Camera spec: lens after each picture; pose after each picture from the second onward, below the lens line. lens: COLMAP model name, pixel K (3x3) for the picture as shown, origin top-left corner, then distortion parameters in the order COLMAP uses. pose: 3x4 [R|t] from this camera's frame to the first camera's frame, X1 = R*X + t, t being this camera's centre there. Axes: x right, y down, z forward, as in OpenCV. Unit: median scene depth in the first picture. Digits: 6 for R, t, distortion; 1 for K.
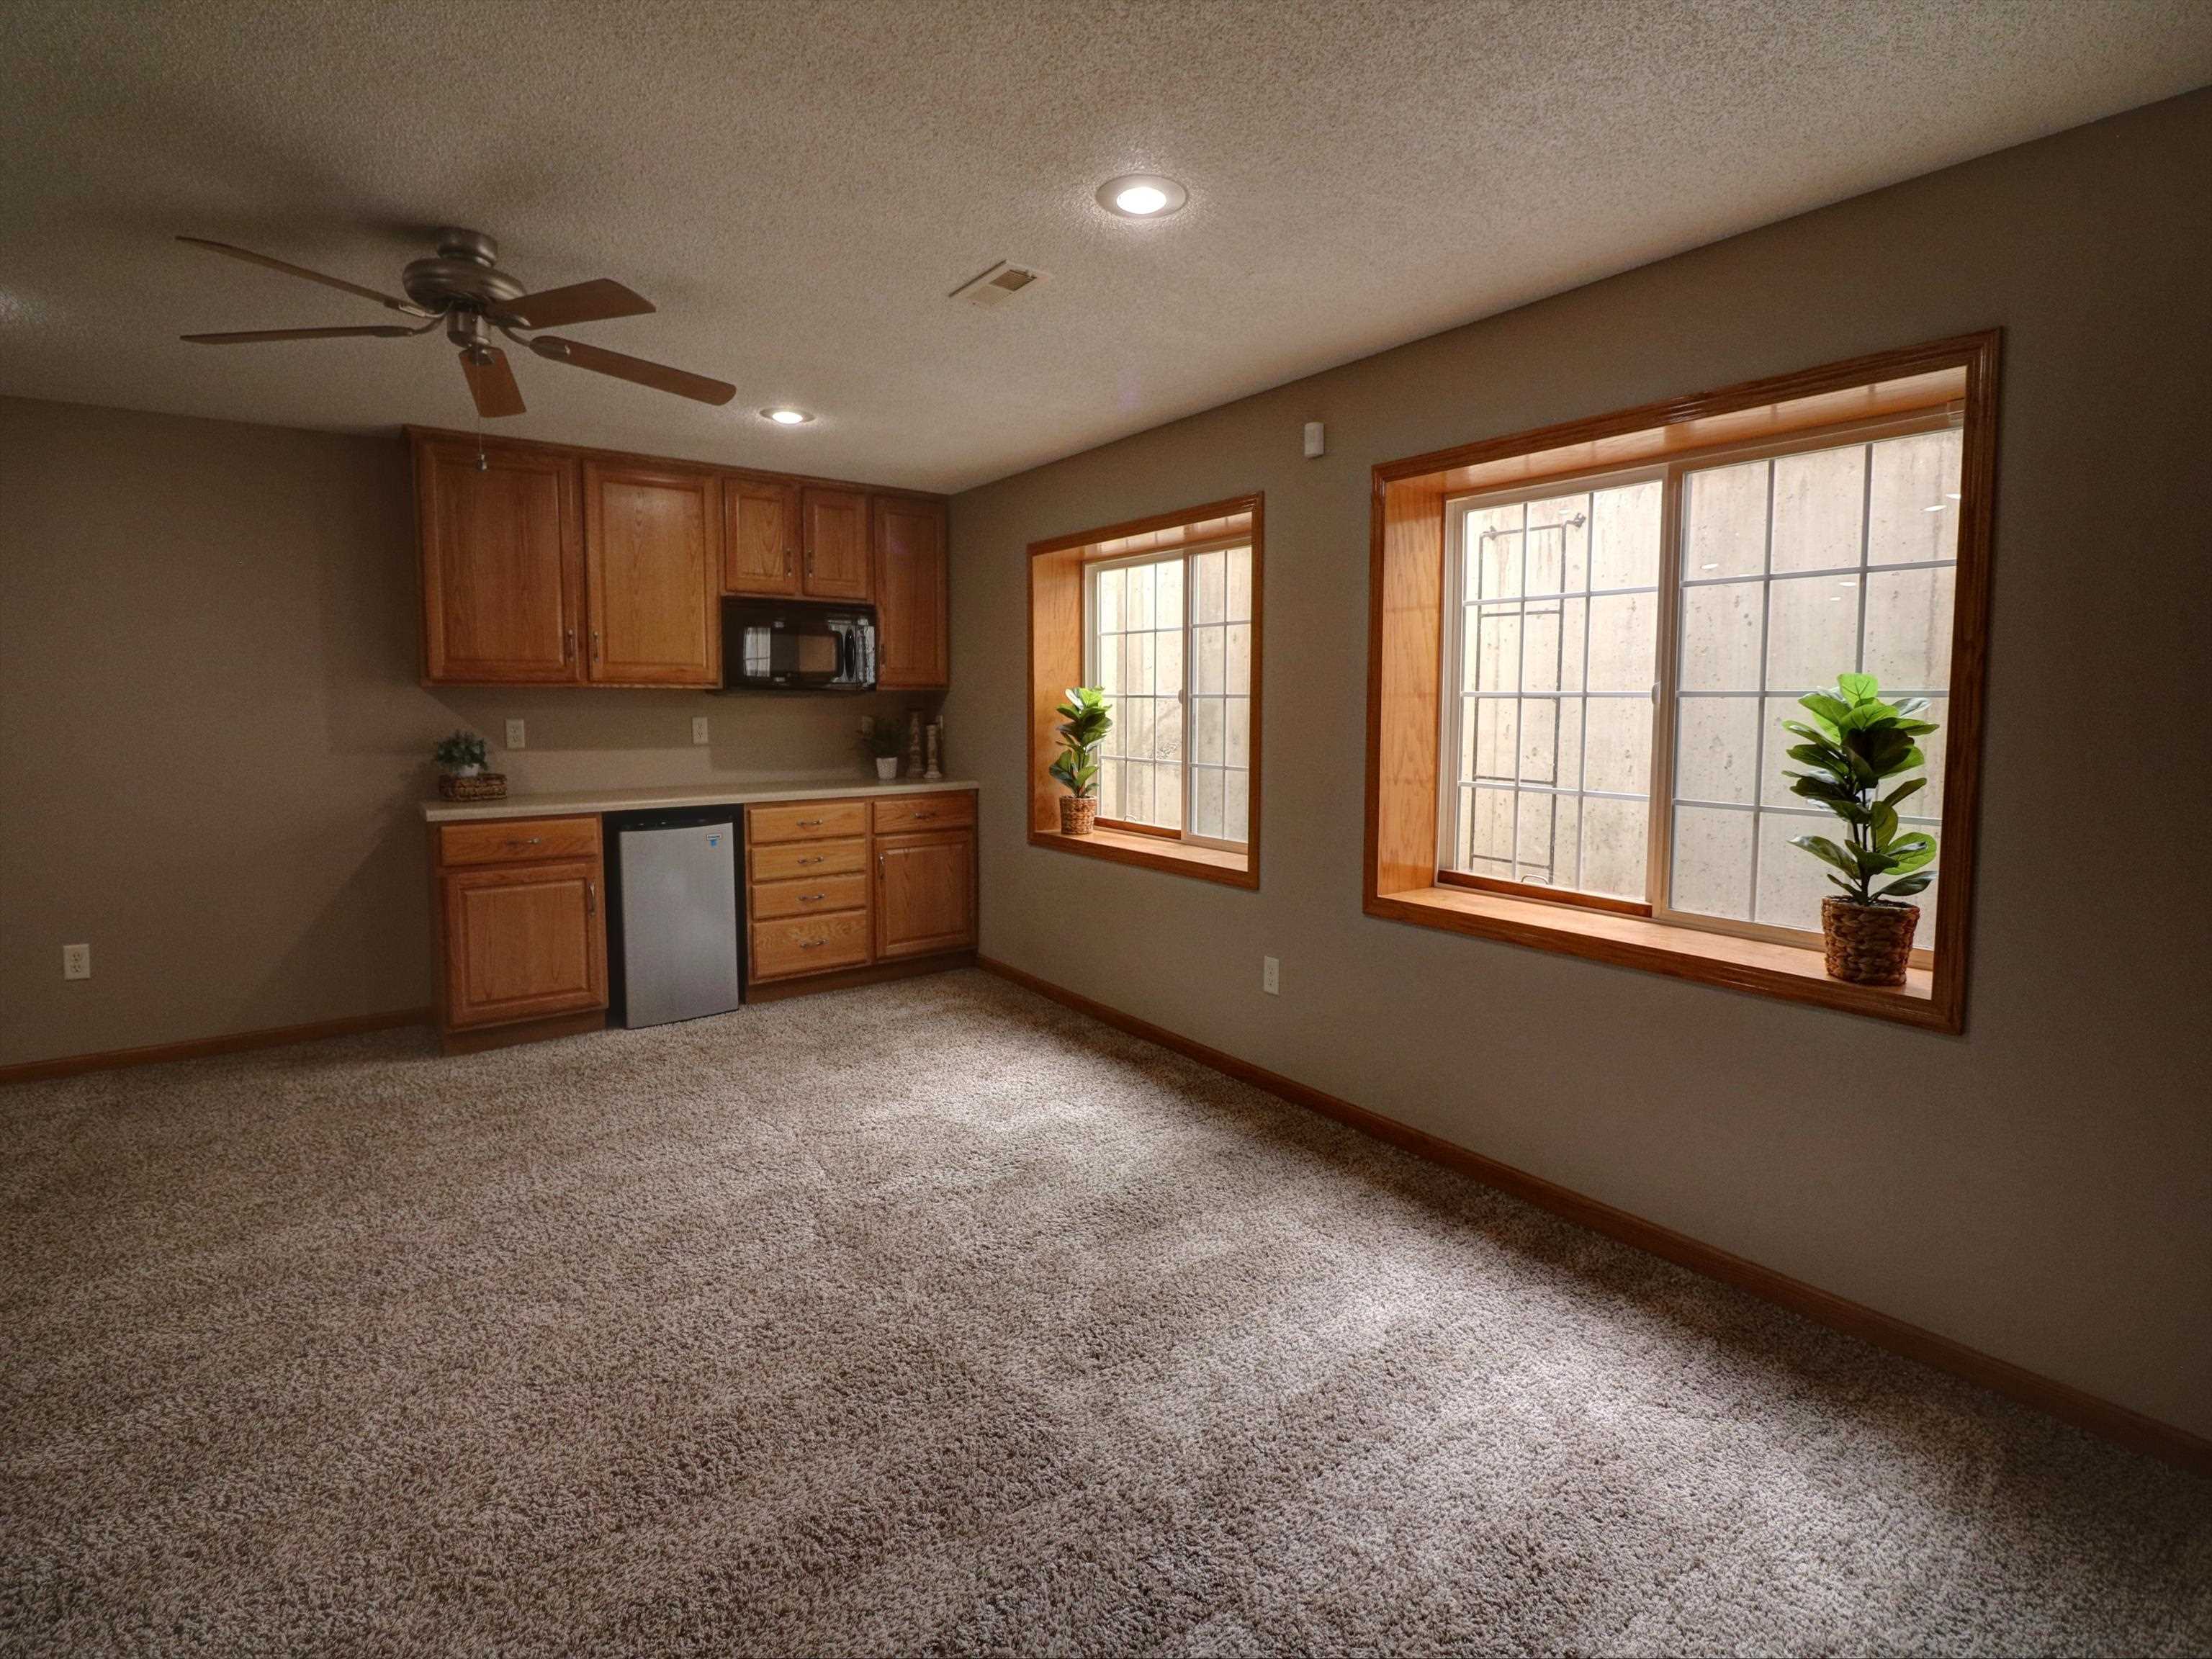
lens RADIAL K [[1035.3, 0, 1111.6], [0, 1035.3, 766.9], [0, 0, 1]] dist [-0.001057, -0.013621]
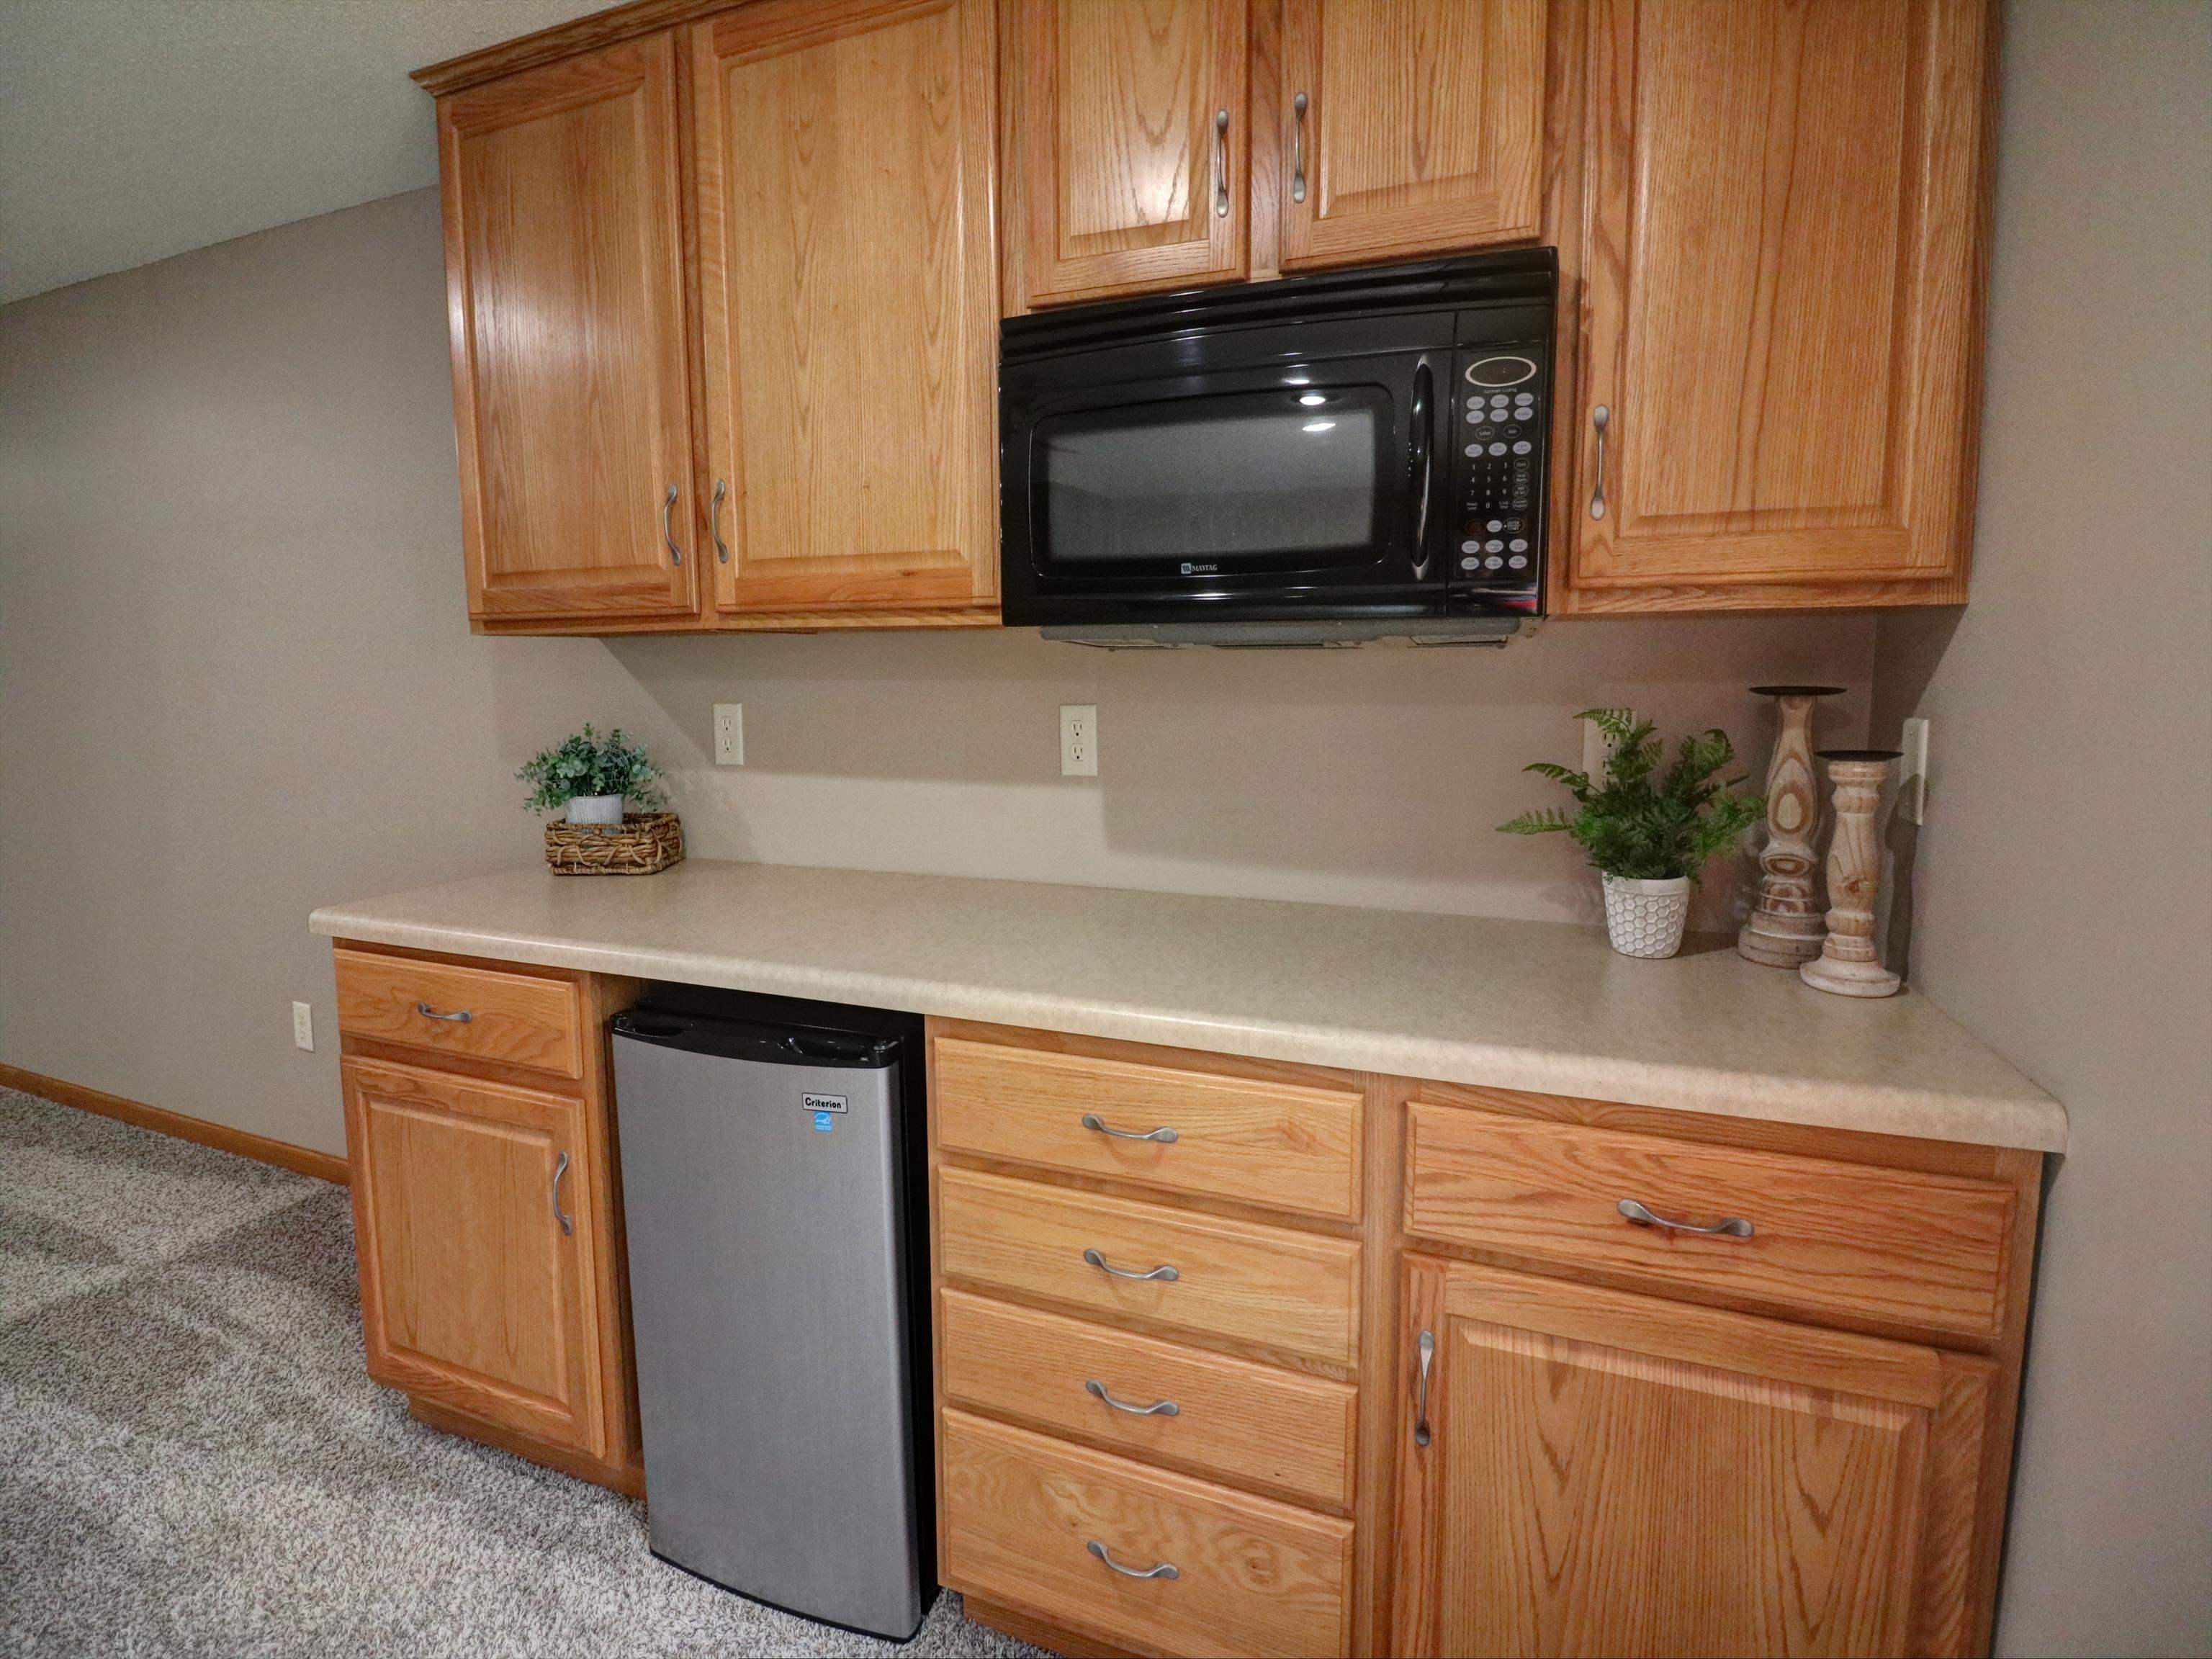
lens RADIAL K [[1003.2, 0, 1112.5], [0, 1003.2, 773.7], [0, 0, 1]] dist [-0.000063, -0.019808]
pose [[0.538916, 0.084262, -0.838134, -0.093733], [-0.046780, 0.996443, 0.070098, -0.054033], [0.841059, 0.001431, 0.540941, 0.888643]]
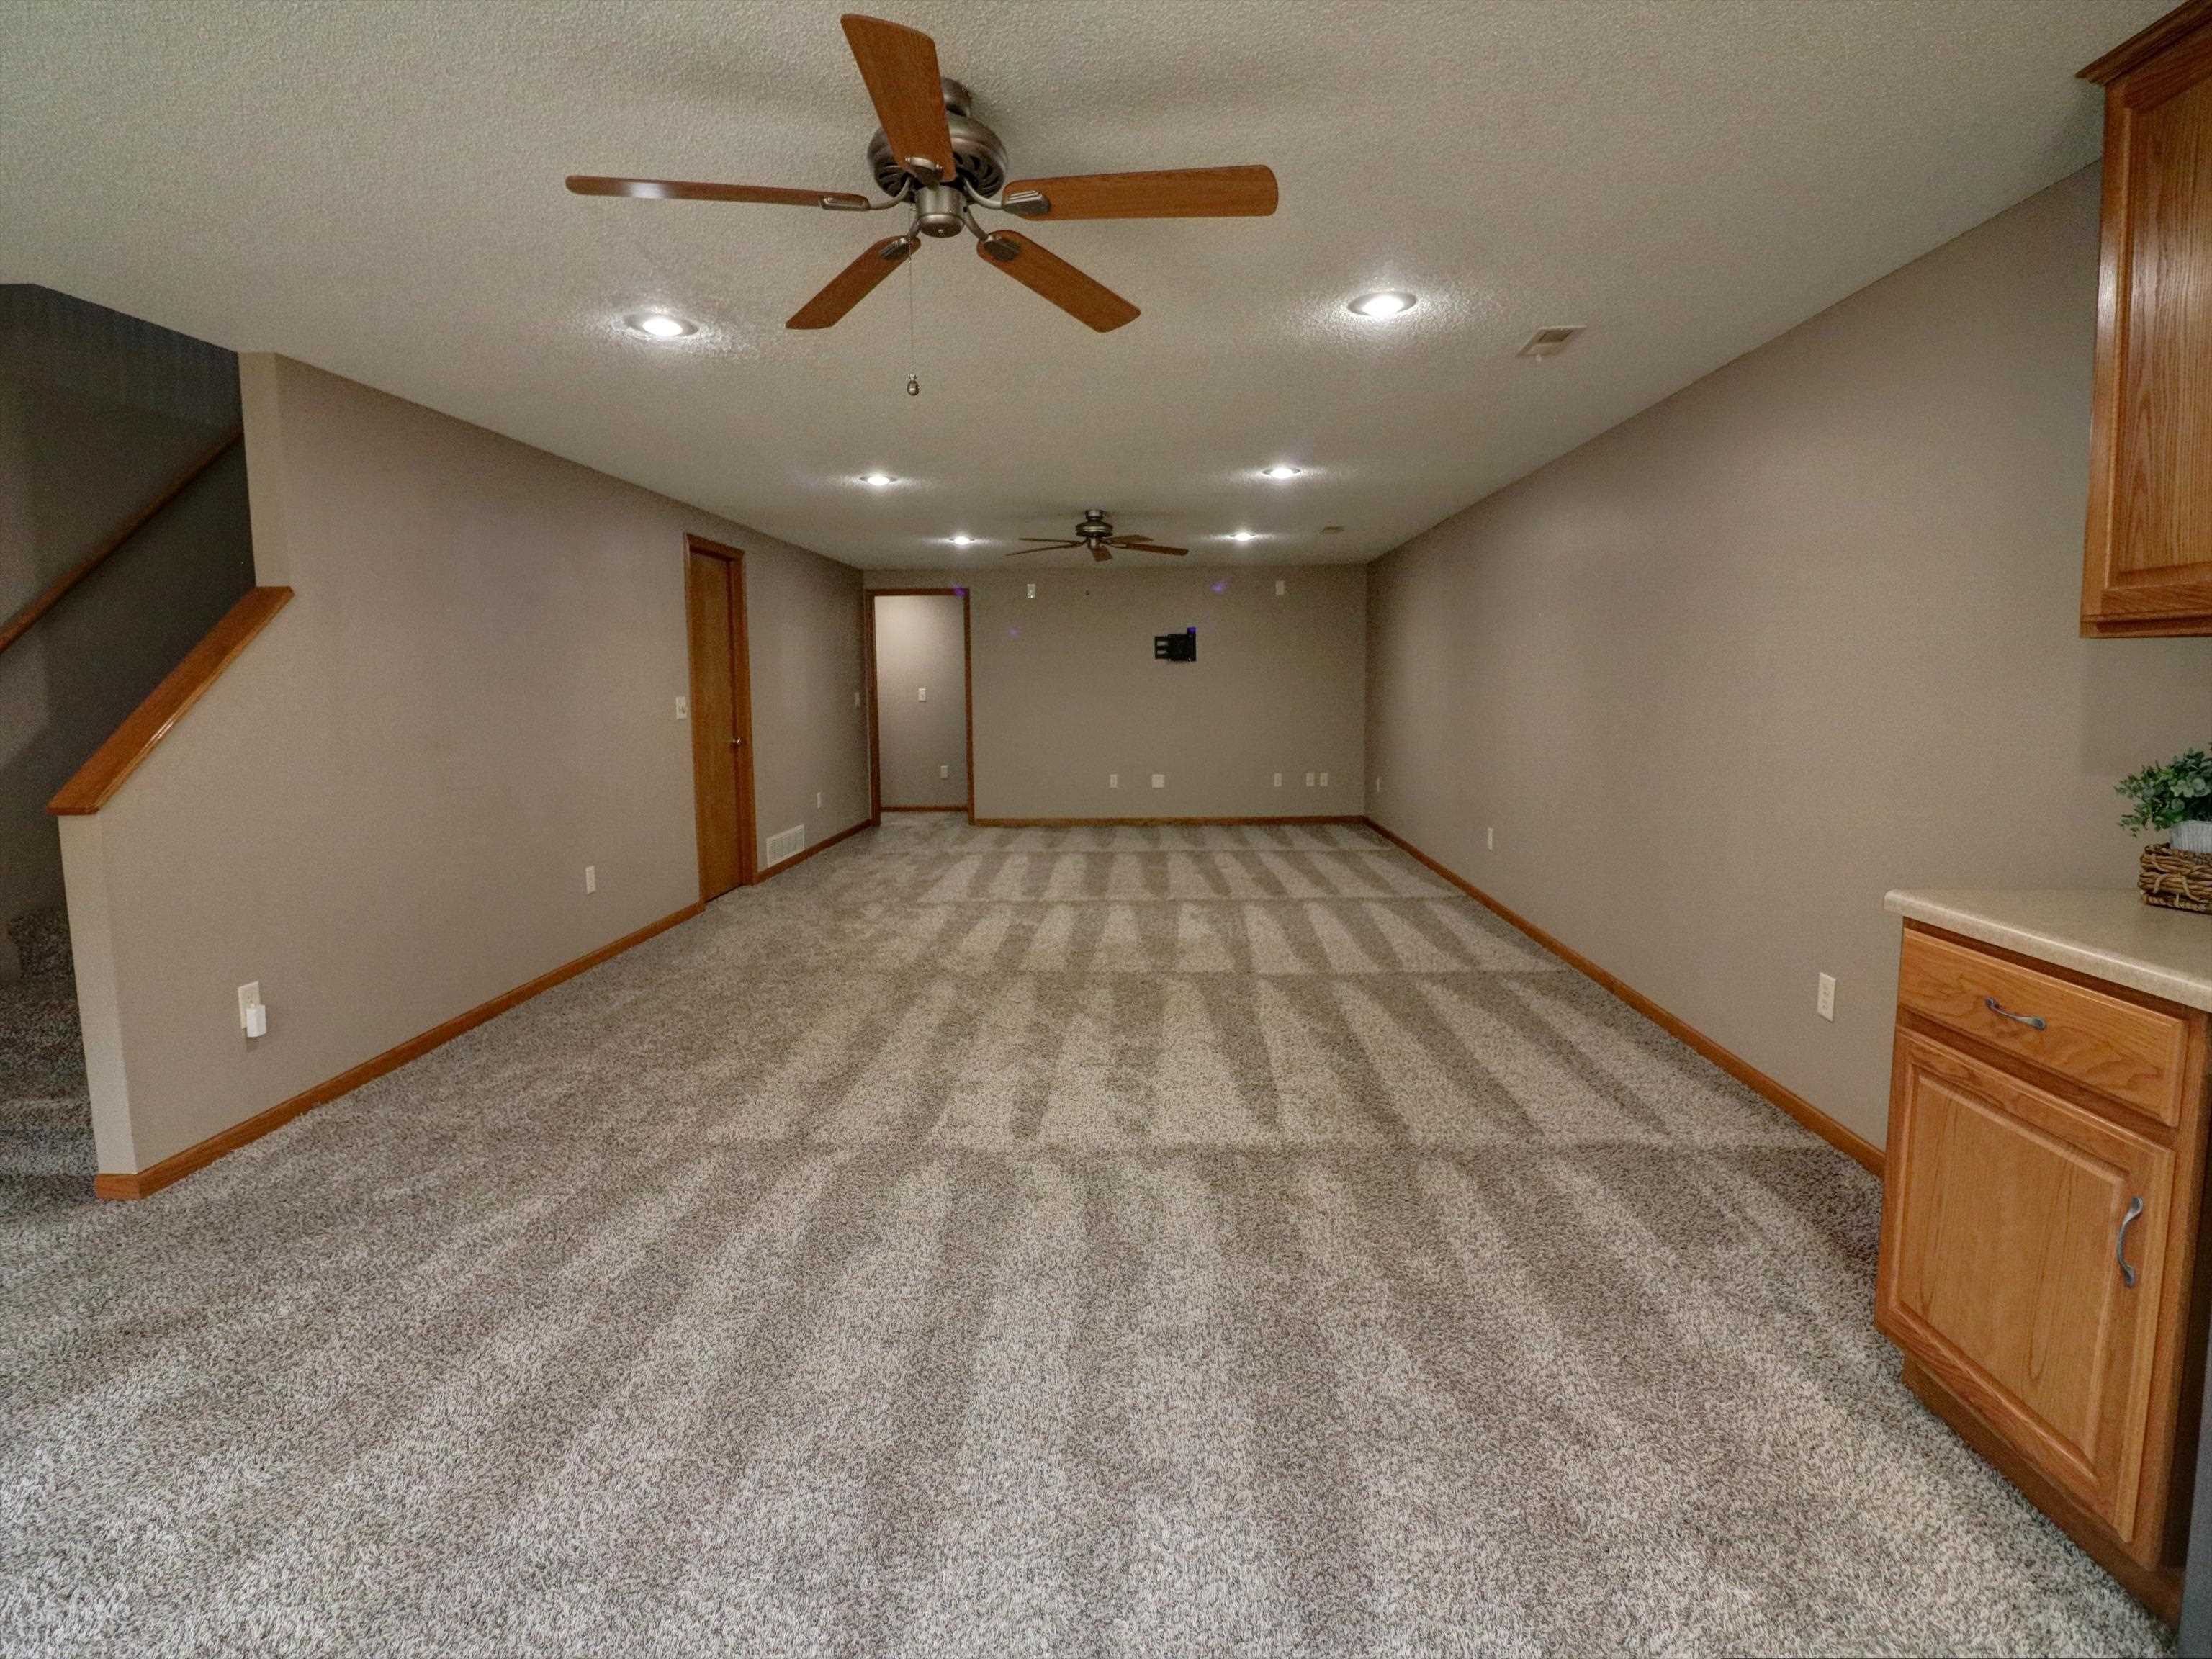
lens RADIAL K [[1047.2, 0, 1145.6], [0, 1047.2, 774.3], [0, 0, 1]] dist [-0.000362, -0.009035]
pose [[-0.617018, 0.073196, -0.783538, -0.032943], [-0.041613, 0.991237, 0.125368, -0.052741], [0.785848, 0.109960, -0.608565, 0.854688]]
